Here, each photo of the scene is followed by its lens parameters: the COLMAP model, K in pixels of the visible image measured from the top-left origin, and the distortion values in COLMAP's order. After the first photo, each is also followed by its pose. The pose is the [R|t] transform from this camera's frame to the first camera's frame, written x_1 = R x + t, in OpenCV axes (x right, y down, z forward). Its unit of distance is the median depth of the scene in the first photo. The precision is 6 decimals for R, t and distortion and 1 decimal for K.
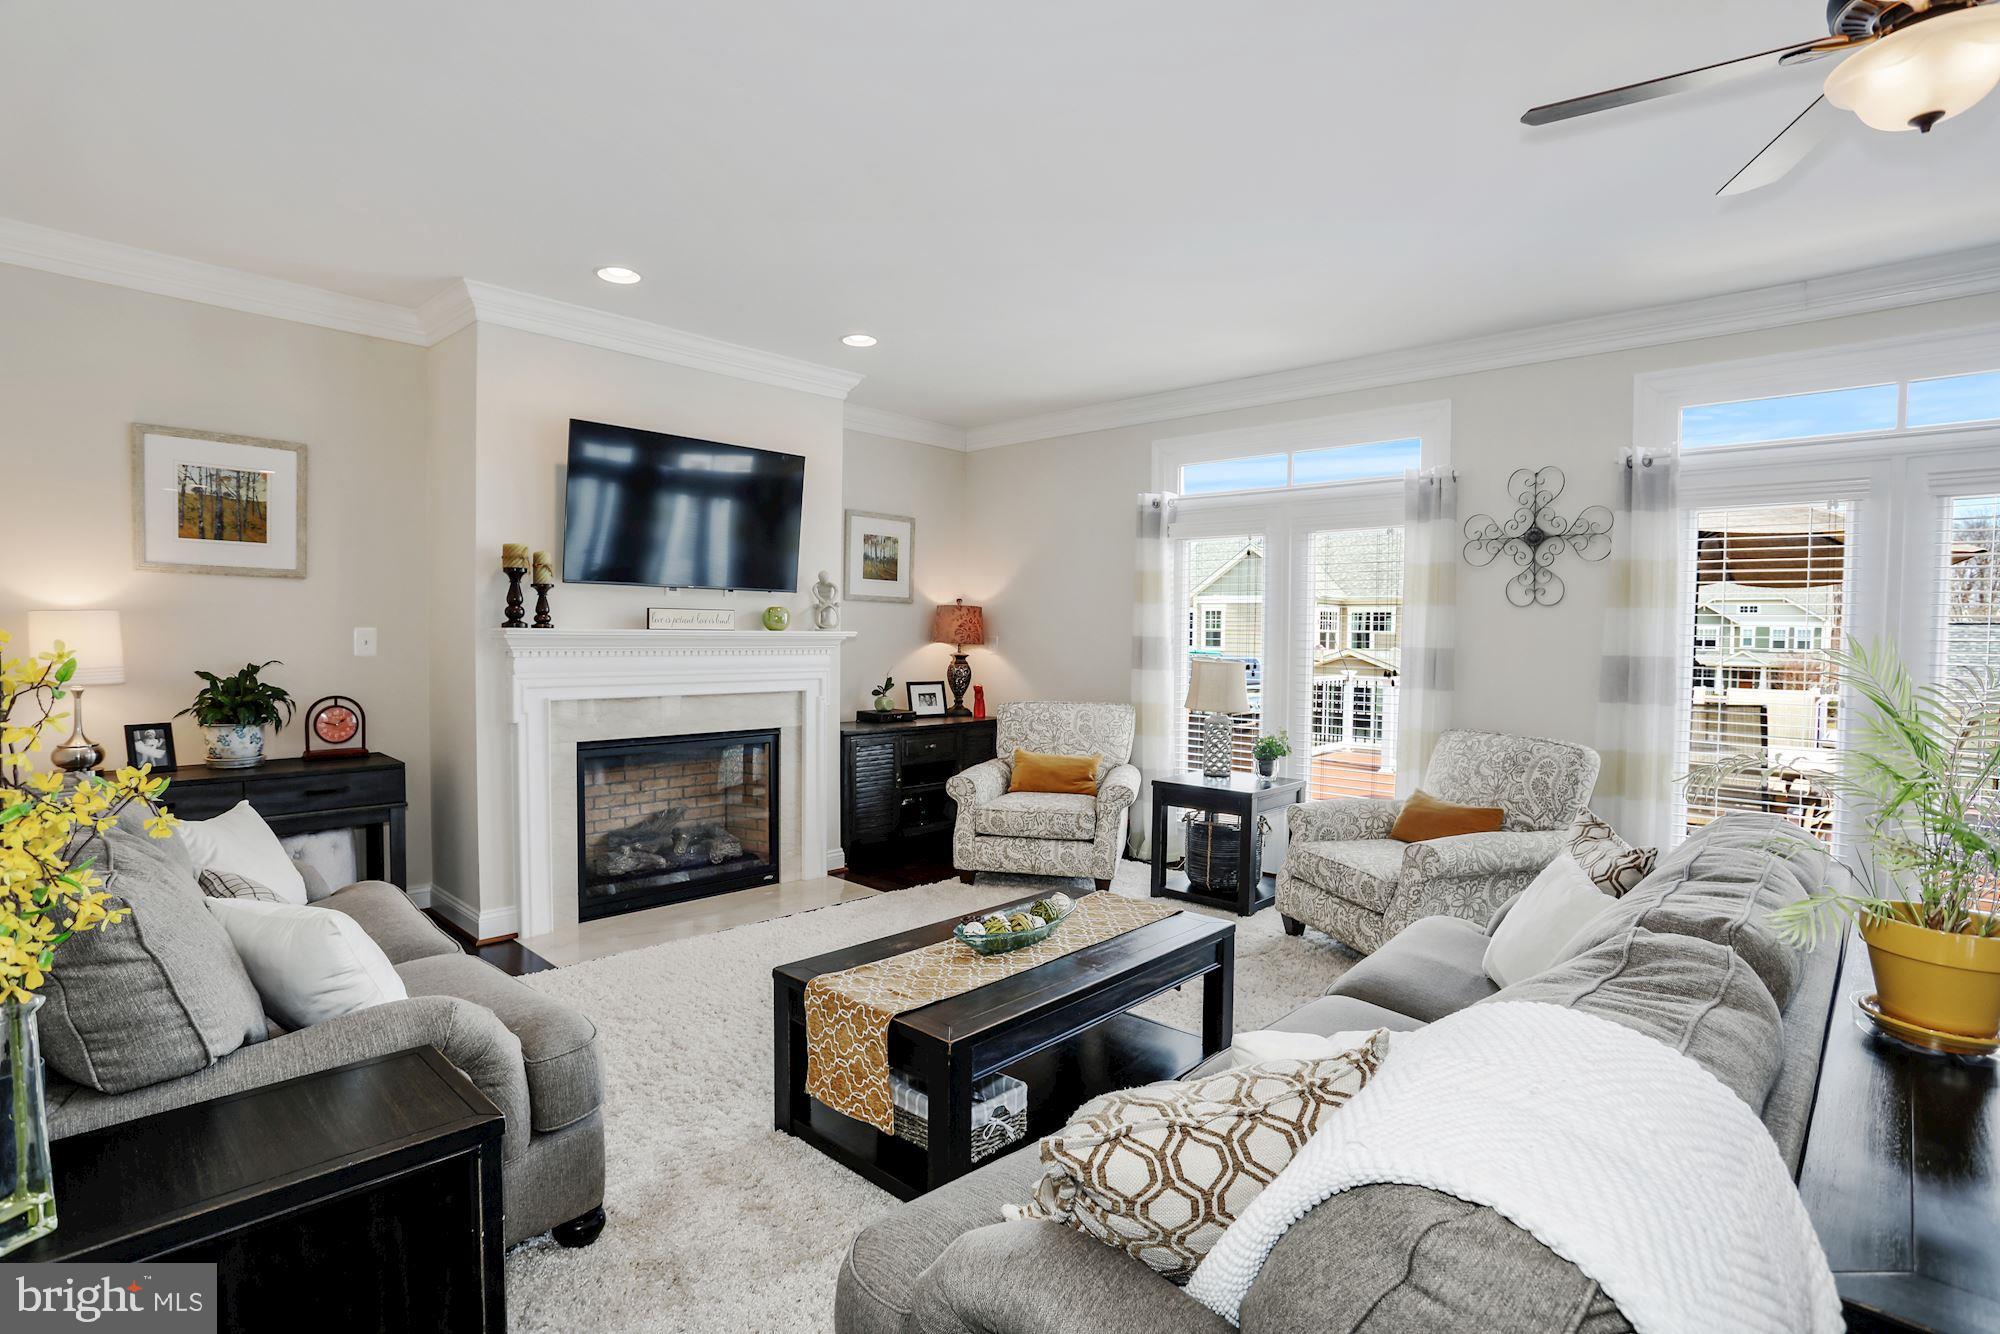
lens RADIAL K [[983.3, 0, 1005.3], [0, 983.3, 666.3], [0, 0, 1]] dist [-0.051199, 0.026497]
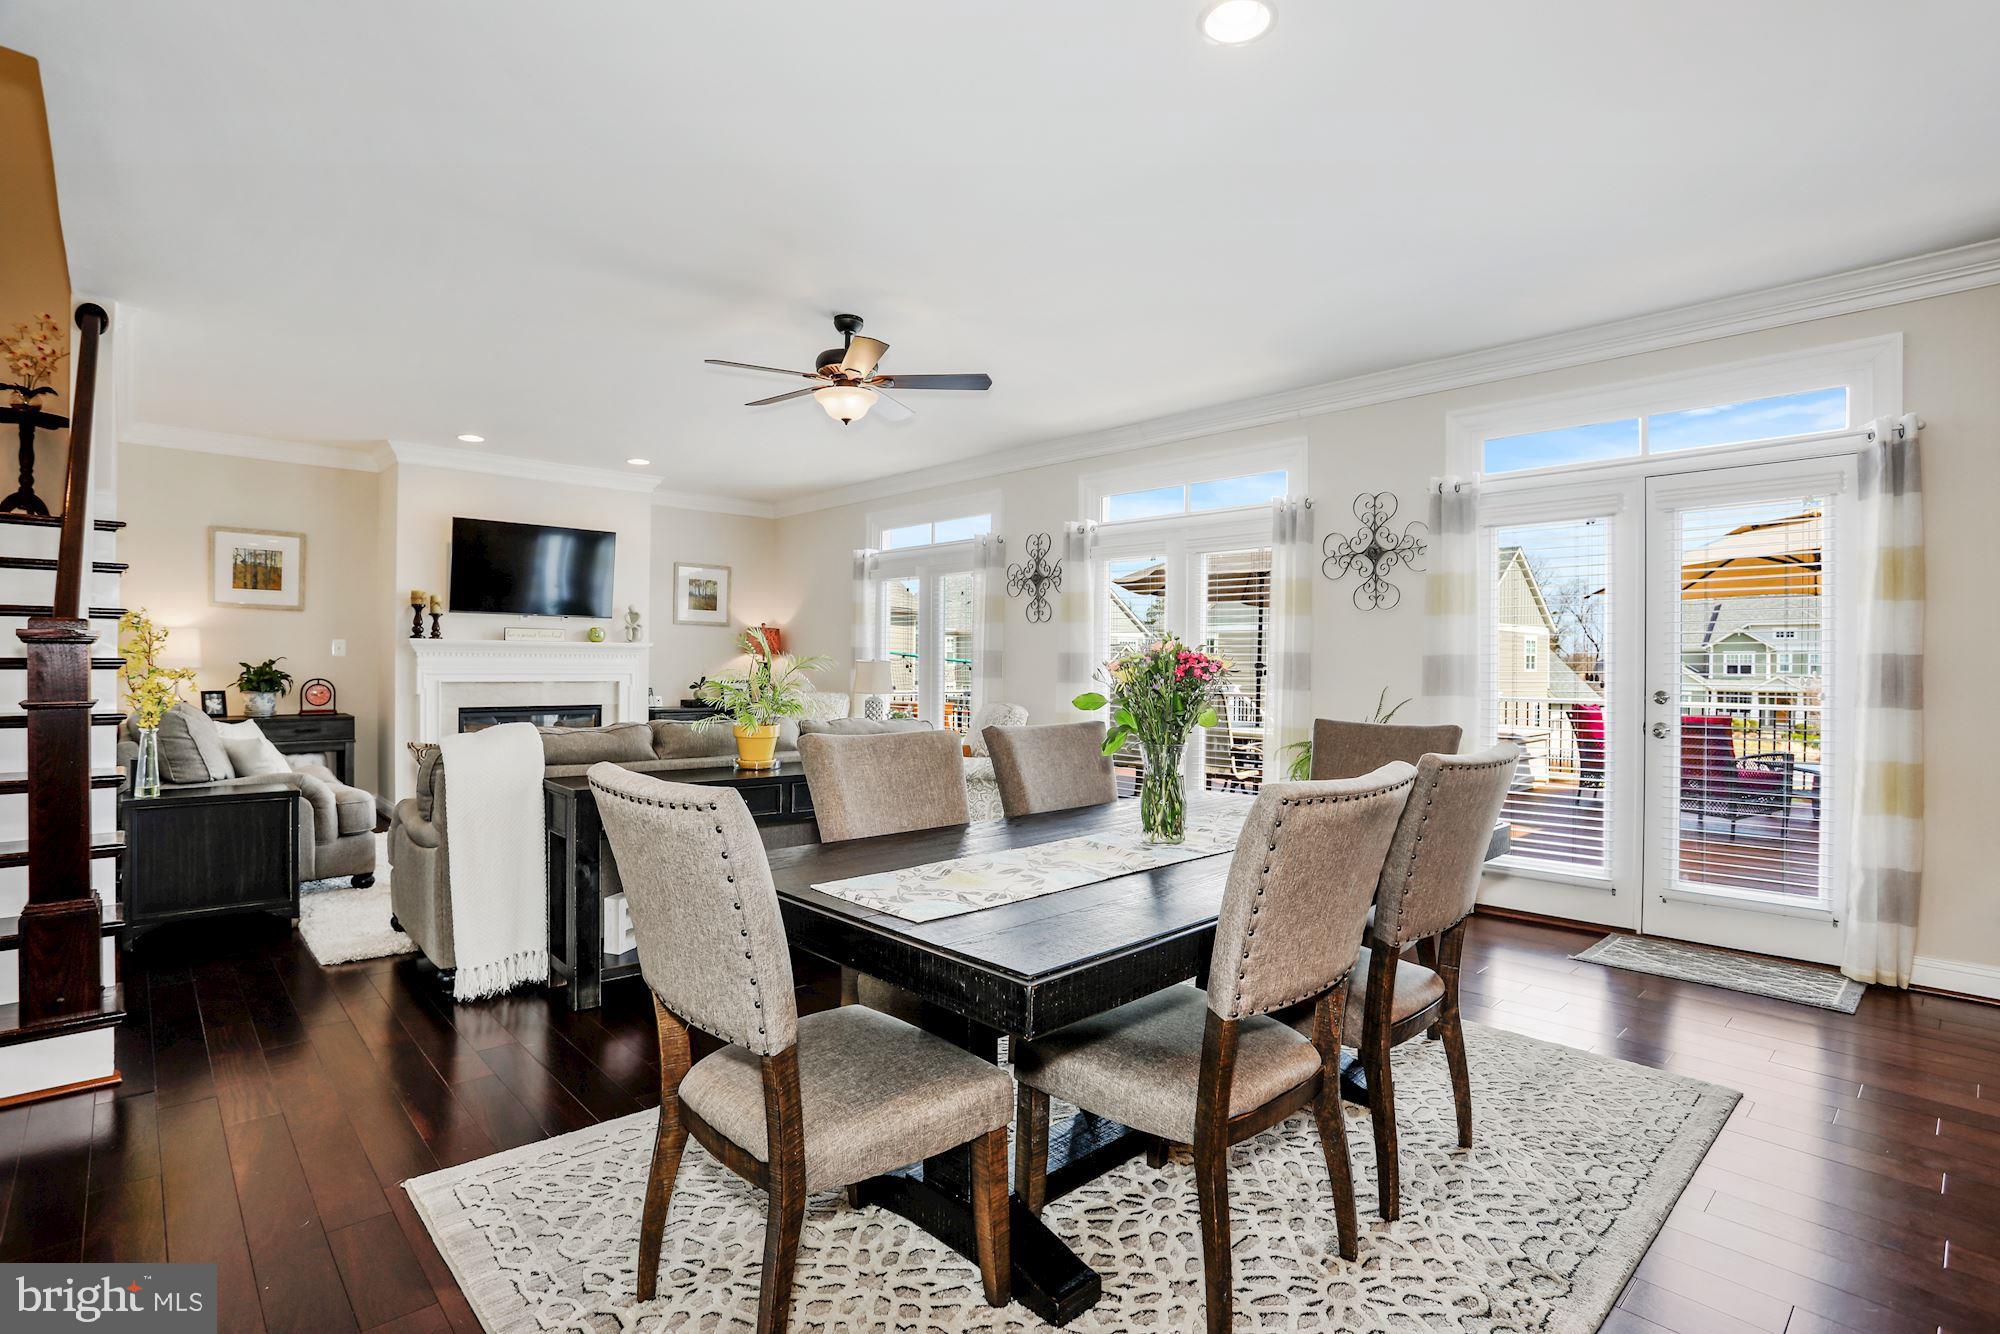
lens RADIAL K [[983.3, 0, 1006.2], [0, 983.3, 670.4], [0, 0, 1]] dist [-0.051199, 0.026497]
pose [[0.997821, -0.002557, -0.065934, 0.645897], [0.000788, 0.999639, -0.026847, 0.063025], [0.065979, 0.026737, 0.997463, -0.639040]]
